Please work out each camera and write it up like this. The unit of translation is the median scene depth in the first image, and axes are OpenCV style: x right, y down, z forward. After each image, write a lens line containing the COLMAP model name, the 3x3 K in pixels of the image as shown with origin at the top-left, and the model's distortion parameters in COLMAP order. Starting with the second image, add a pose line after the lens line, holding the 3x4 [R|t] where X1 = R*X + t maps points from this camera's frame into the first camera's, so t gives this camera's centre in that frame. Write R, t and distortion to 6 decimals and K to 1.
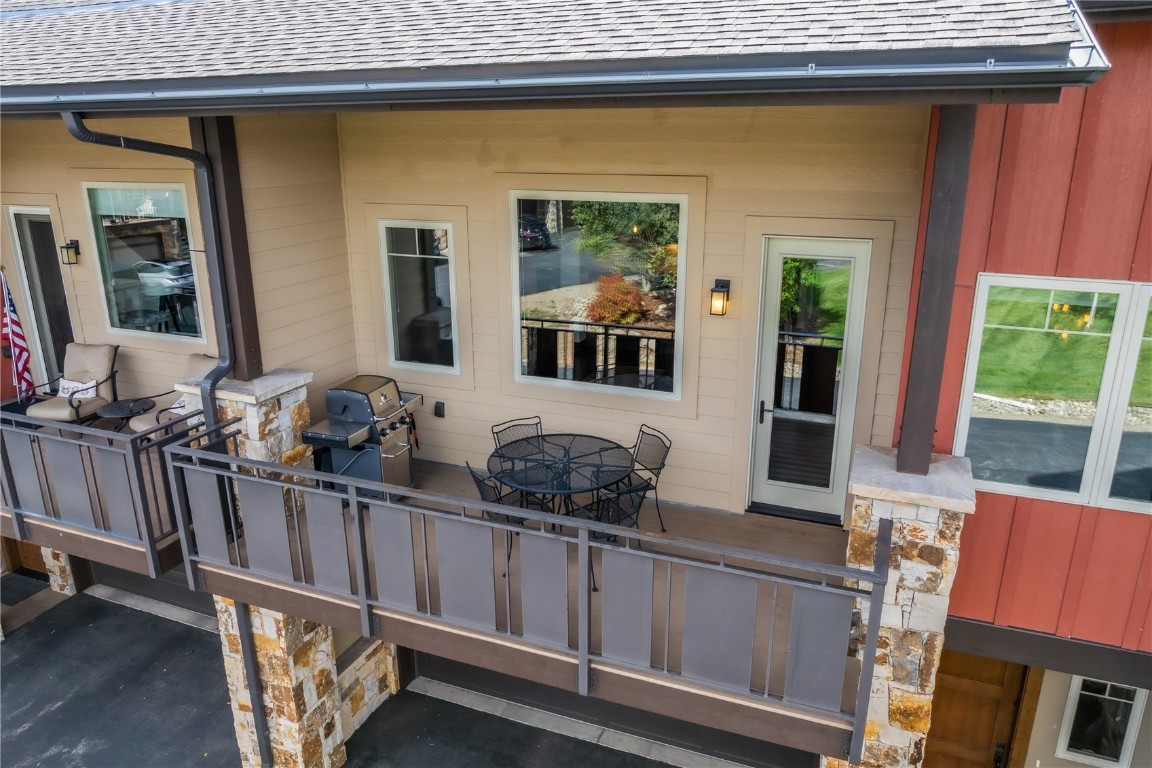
lens RADIAL K [[848.2, 0, 578.5], [0, 848.2, 378.7], [0, 0, 1]] dist [-0.028124, -0.001332]
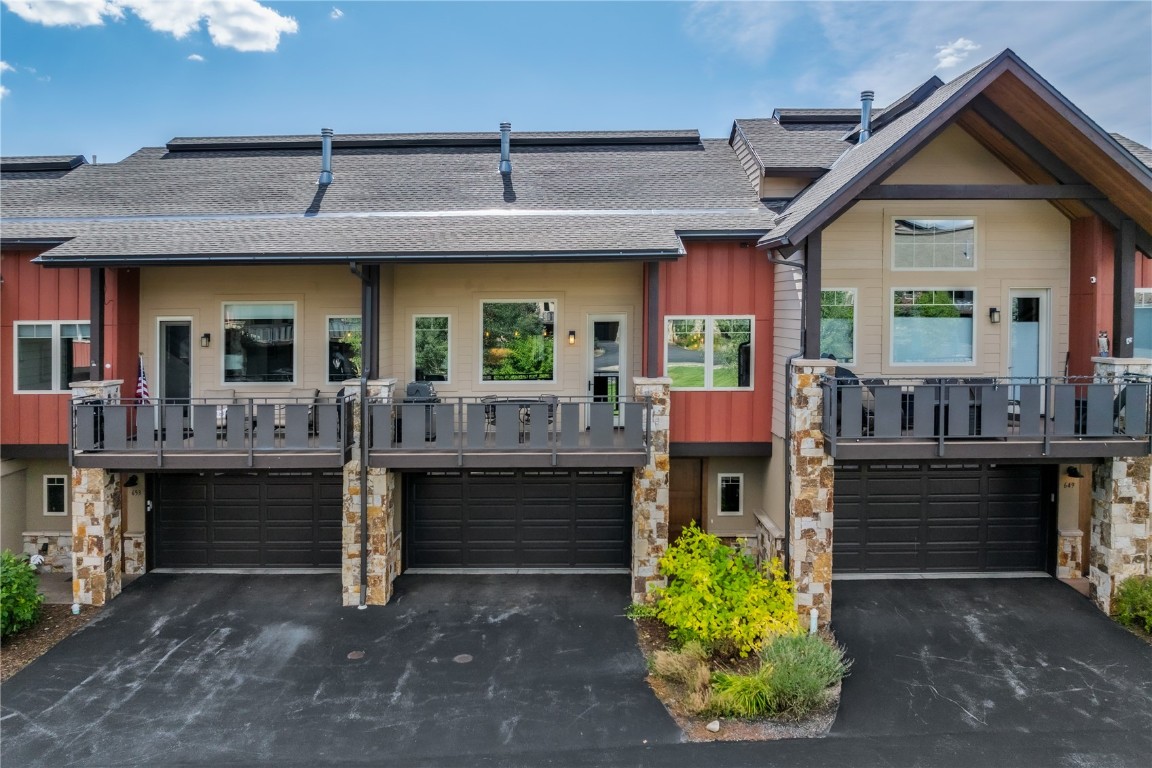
lens RADIAL K [[848.2, 0, 597.6], [0, 848.2, 313.7], [0, 0, 1]] dist [-0.028124, -0.001332]
pose [[0.929982, -0.007503, 0.367528, -0.694072], [0.107494, 0.961642, -0.252369, 0.483913], [-0.351537, 0.274205, 0.895116, -1.318695]]
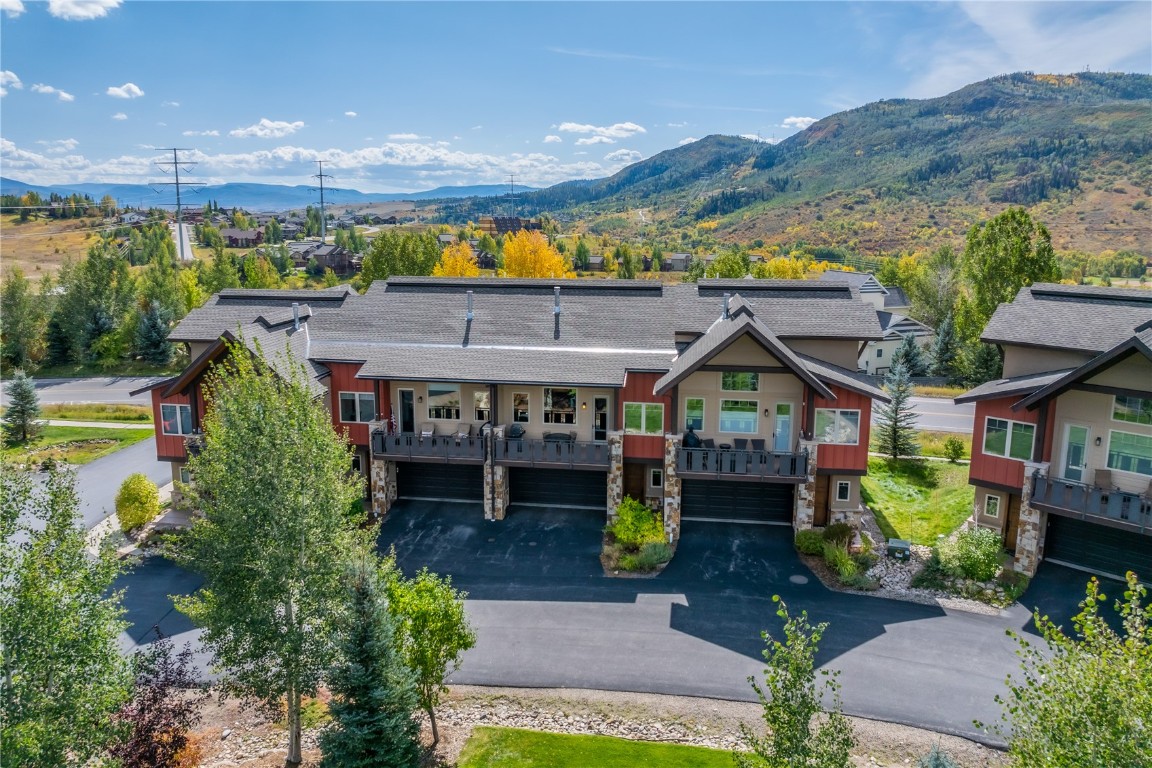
lens RADIAL K [[848.2, 0, 567.9], [0, 848.2, 389.4], [0, 0, 1]] dist [-0.028124, -0.001332]
pose [[0.977518, -0.058300, 0.202630, -1.042079], [0.070070, 0.996217, -0.051399, 0.073984], [-0.198867, 0.064442, 0.977906, -4.343541]]
